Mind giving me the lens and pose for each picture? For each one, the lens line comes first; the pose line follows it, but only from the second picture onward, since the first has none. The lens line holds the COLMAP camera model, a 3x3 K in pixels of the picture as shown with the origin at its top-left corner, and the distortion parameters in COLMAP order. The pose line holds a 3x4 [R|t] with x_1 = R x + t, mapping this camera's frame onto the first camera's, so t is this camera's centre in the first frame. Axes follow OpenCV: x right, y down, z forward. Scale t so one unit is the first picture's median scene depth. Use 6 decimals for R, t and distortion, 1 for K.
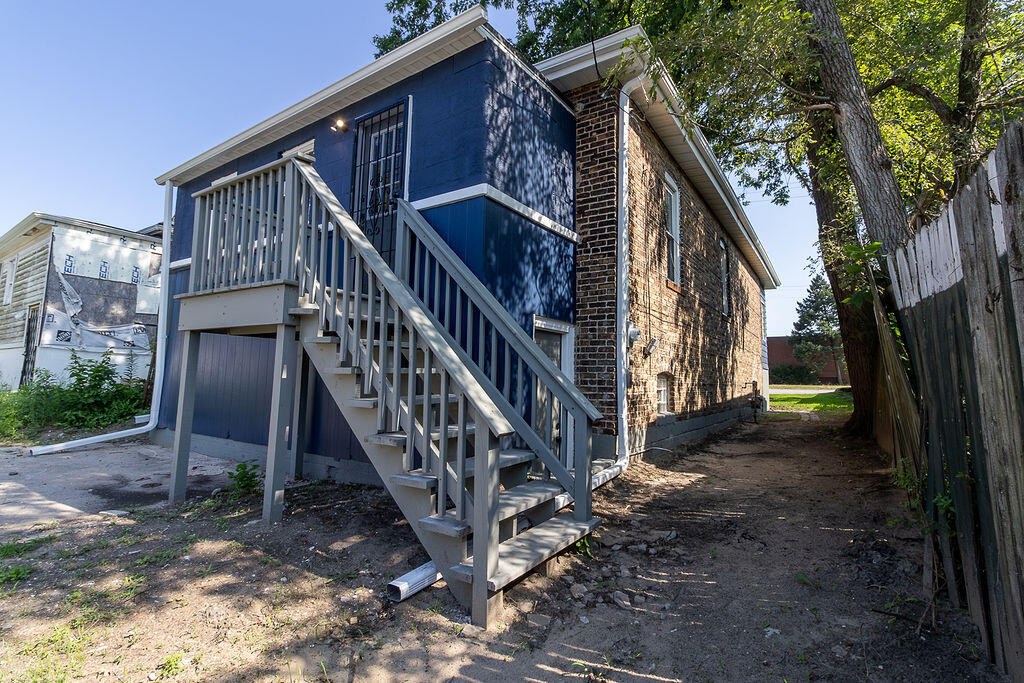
lens RADIAL K [[471.7, 0, 516.7], [0, 471.7, 329.4], [0, 0, 1]] dist [0.001177, 0.000912]
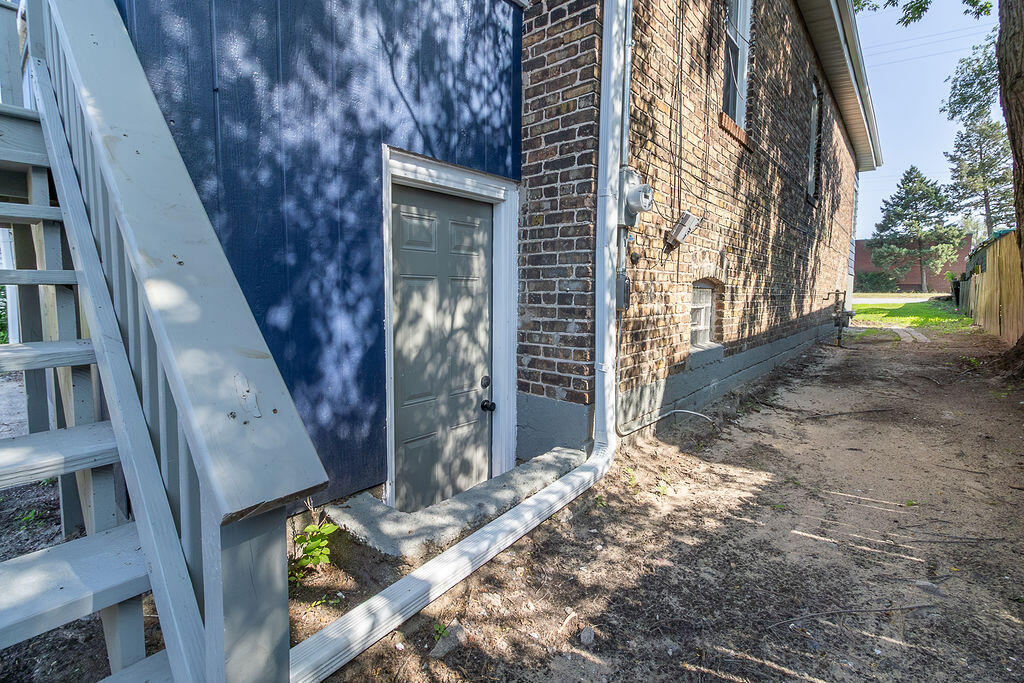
lens RADIAL K [[471.7, 0, 516.7], [0, 471.7, 329.4], [0, 0, 1]] dist [0.001177, 0.000912]
pose [[0.994108, -0.005020, -0.108278, 0.163429], [0.024937, 0.982724, 0.183389, 0.046497], [0.105487, -0.185009, 0.977059, 0.452639]]
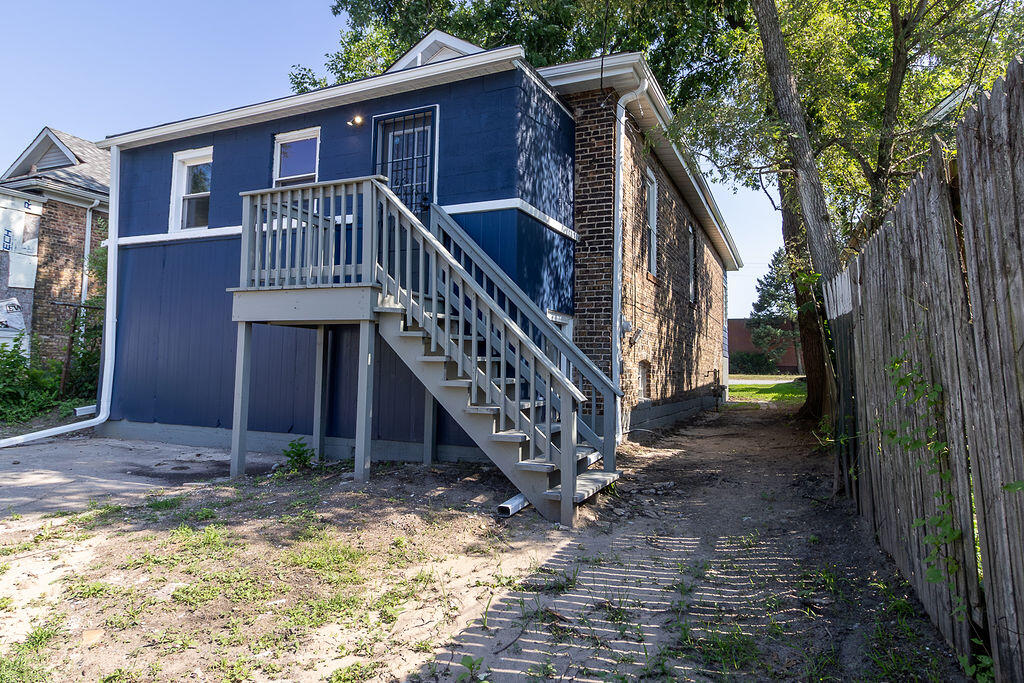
lens RADIAL K [[595.0, 0, 511.7], [0, 595.0, 328.9], [0, 0, 1]] dist [-0.000773, -0.000092]
pose [[0.989180, 0.009208, 0.146417, -0.205413], [-0.014875, 0.999180, 0.037653, -0.029635], [-0.145951, -0.039424, 0.988506, -0.319990]]
